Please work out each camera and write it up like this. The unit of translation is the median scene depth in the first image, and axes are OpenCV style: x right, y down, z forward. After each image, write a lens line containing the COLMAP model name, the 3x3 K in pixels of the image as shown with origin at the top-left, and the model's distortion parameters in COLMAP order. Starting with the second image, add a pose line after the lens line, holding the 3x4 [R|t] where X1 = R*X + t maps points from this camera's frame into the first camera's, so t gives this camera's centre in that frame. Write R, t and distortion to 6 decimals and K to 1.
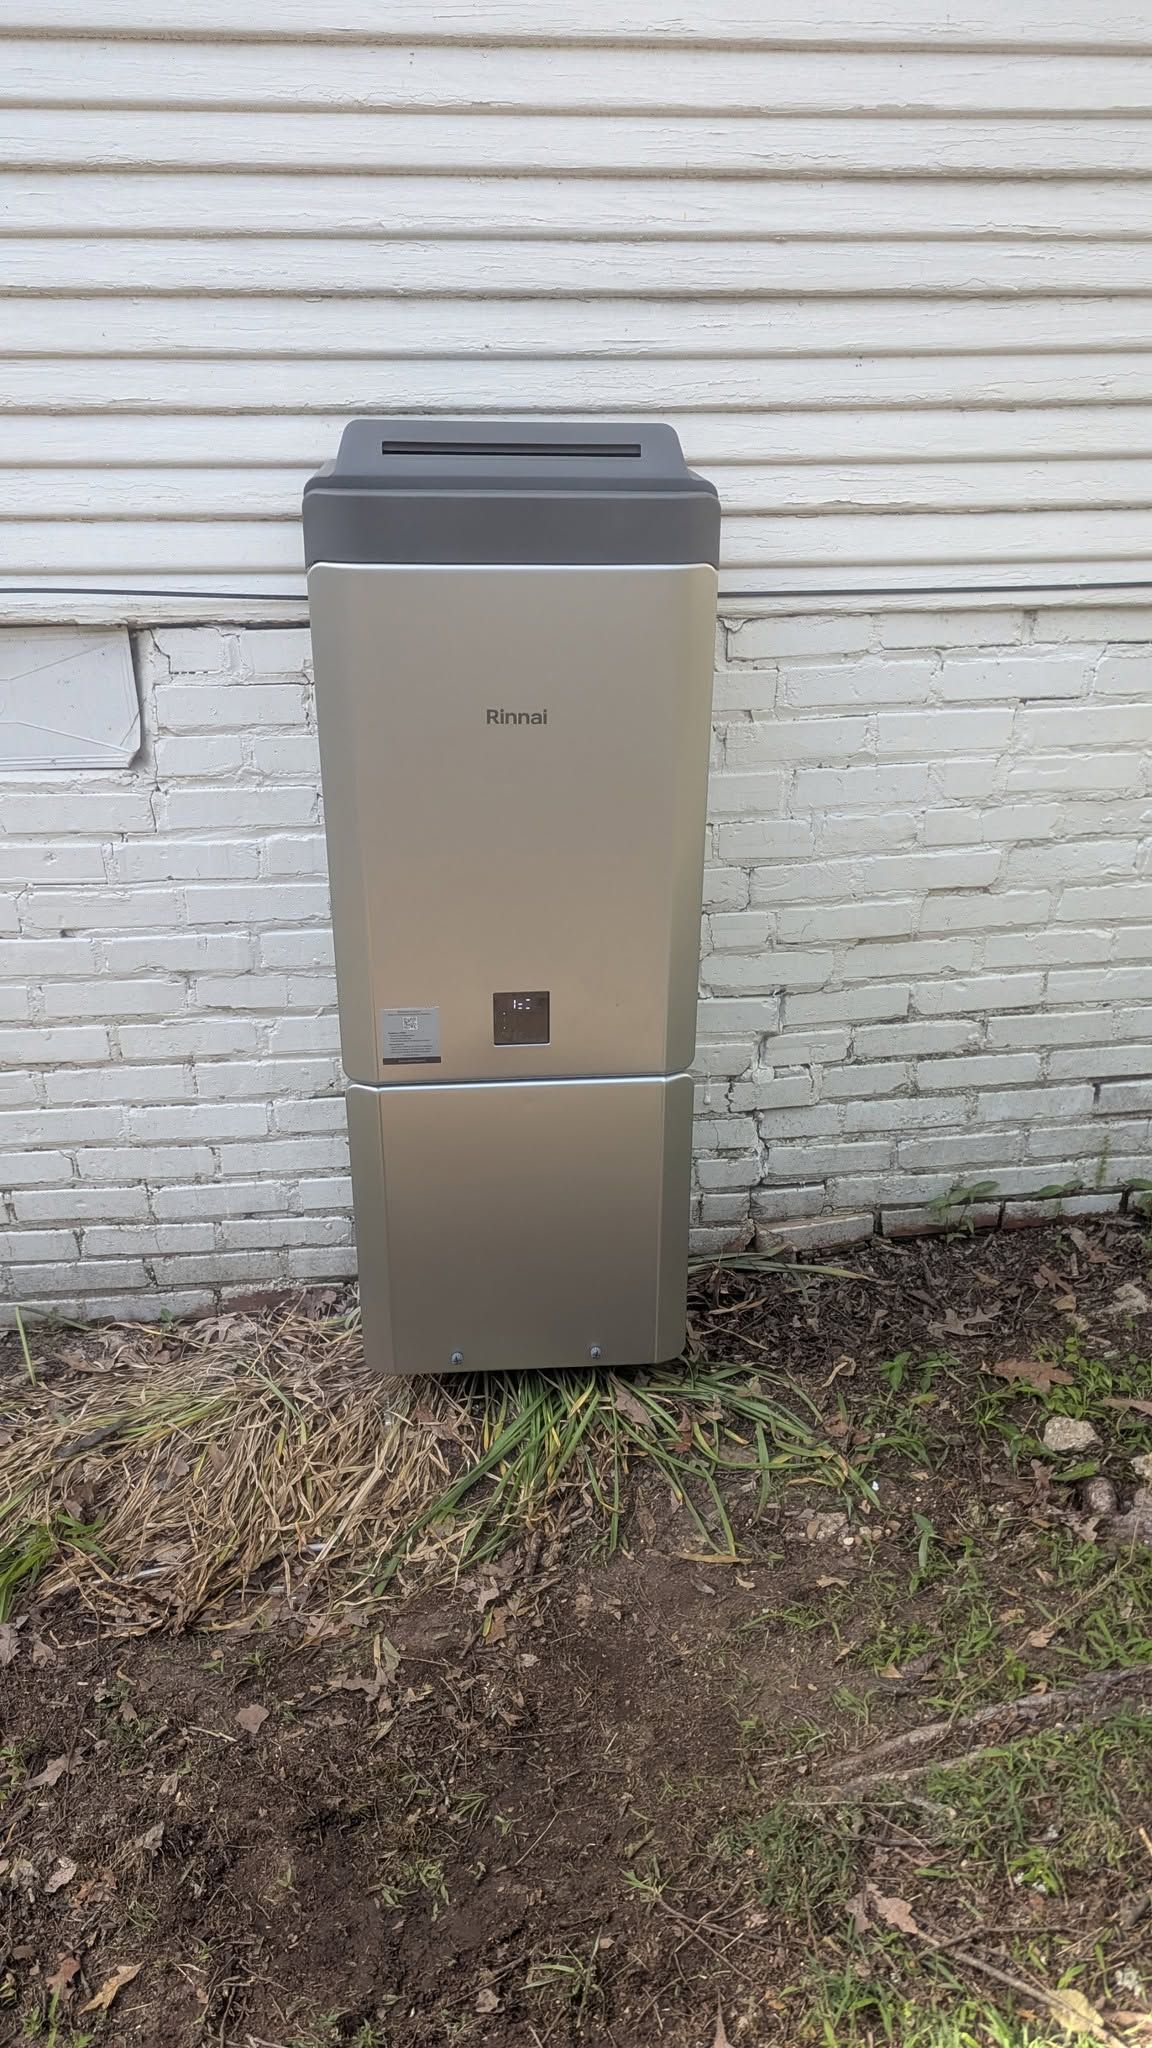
lens RADIAL K [[1507.7, 0, 576.0], [0, 1507.7, 1024.0], [0, 0, 1]] dist [0.007707, -0.028168]
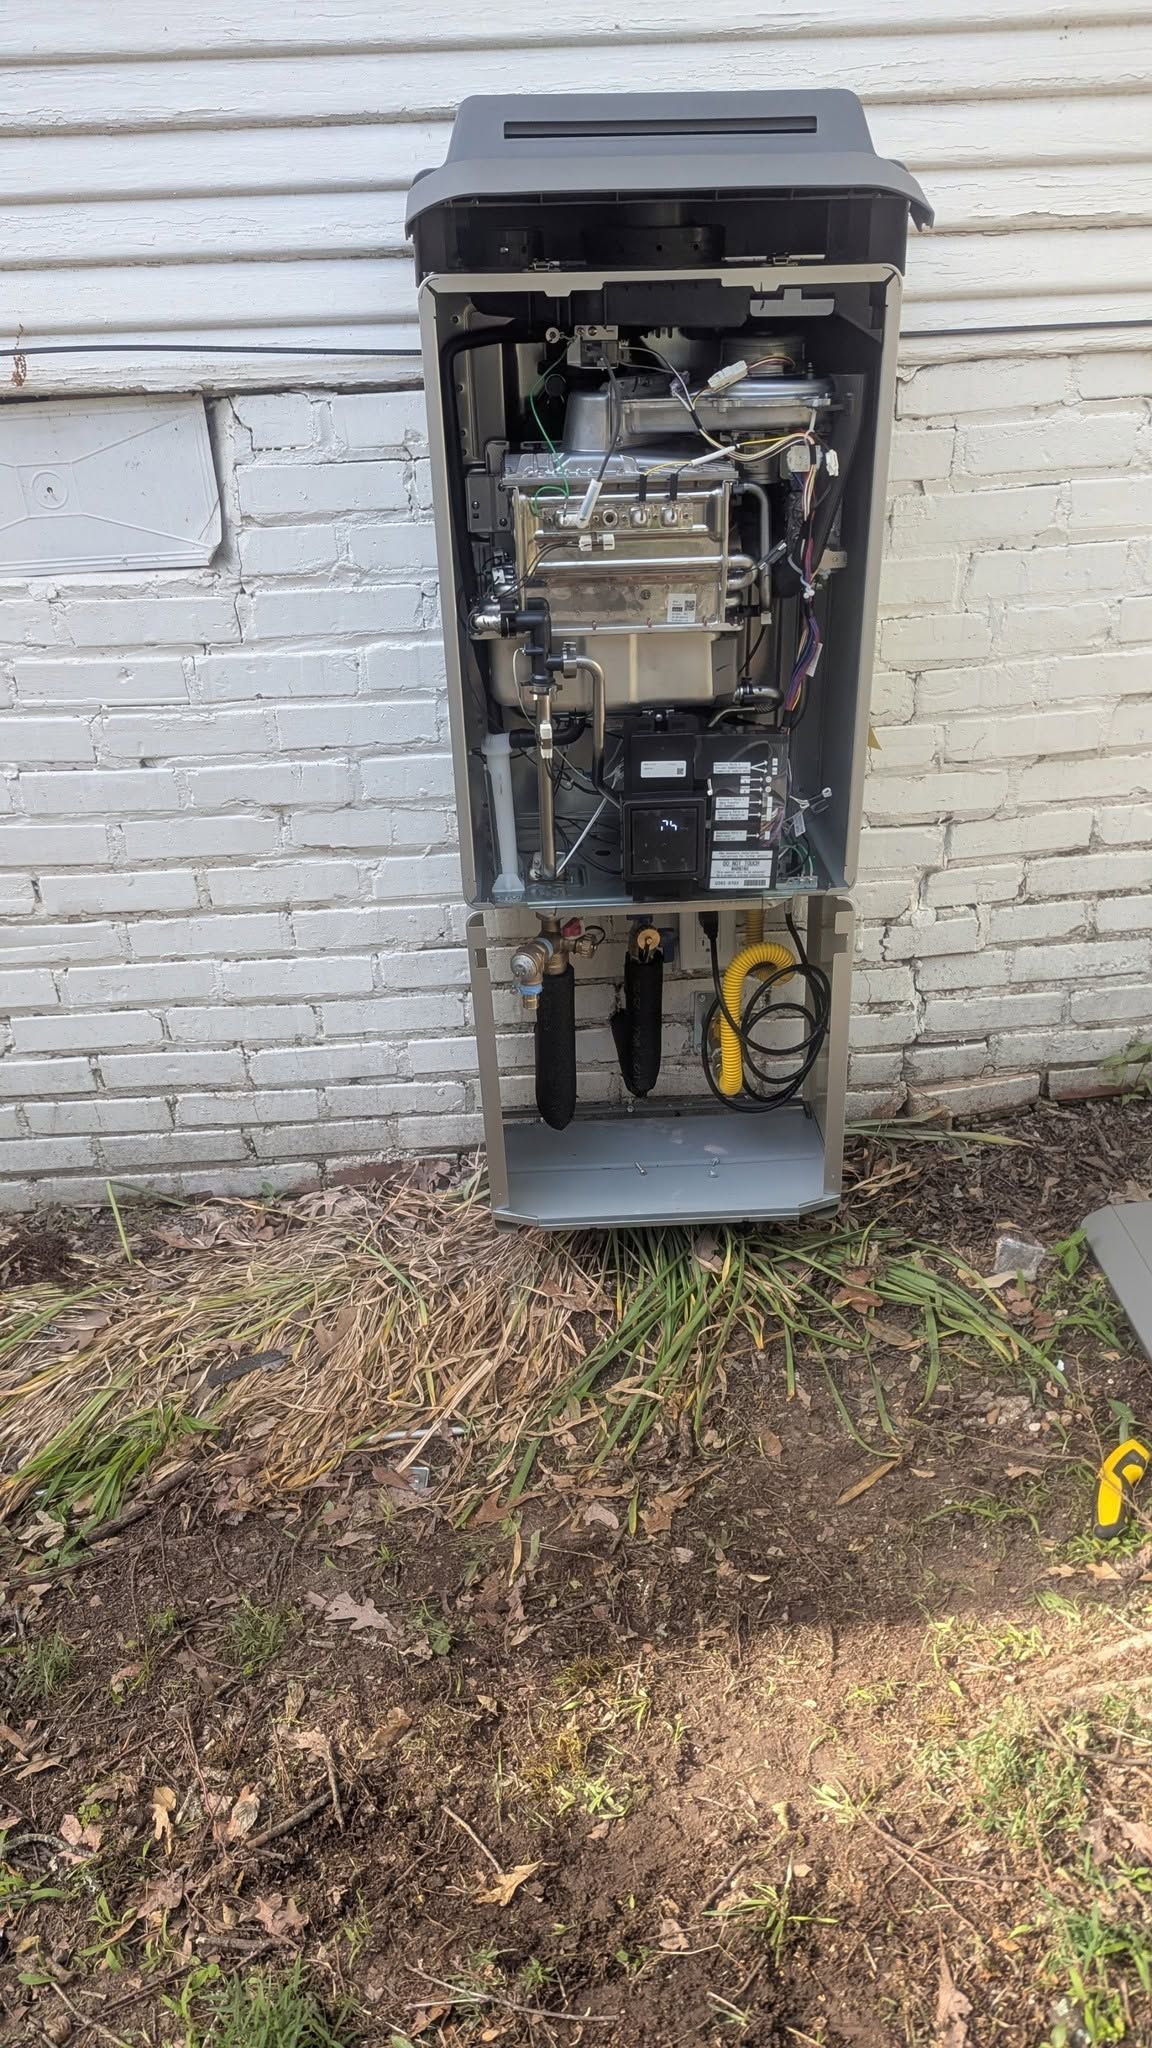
lens RADIAL K [[1476.5, 0, 563.2], [0, 1476.5, 1063.6], [0, 0, 1]] dist [0.004486, -0.025916]
pose [[0.998648, -0.011989, -0.050575, -0.047514], [0.016087, 0.996551, 0.081407, 0.048590], [0.049425, -0.082110, 0.995397, 0.122668]]
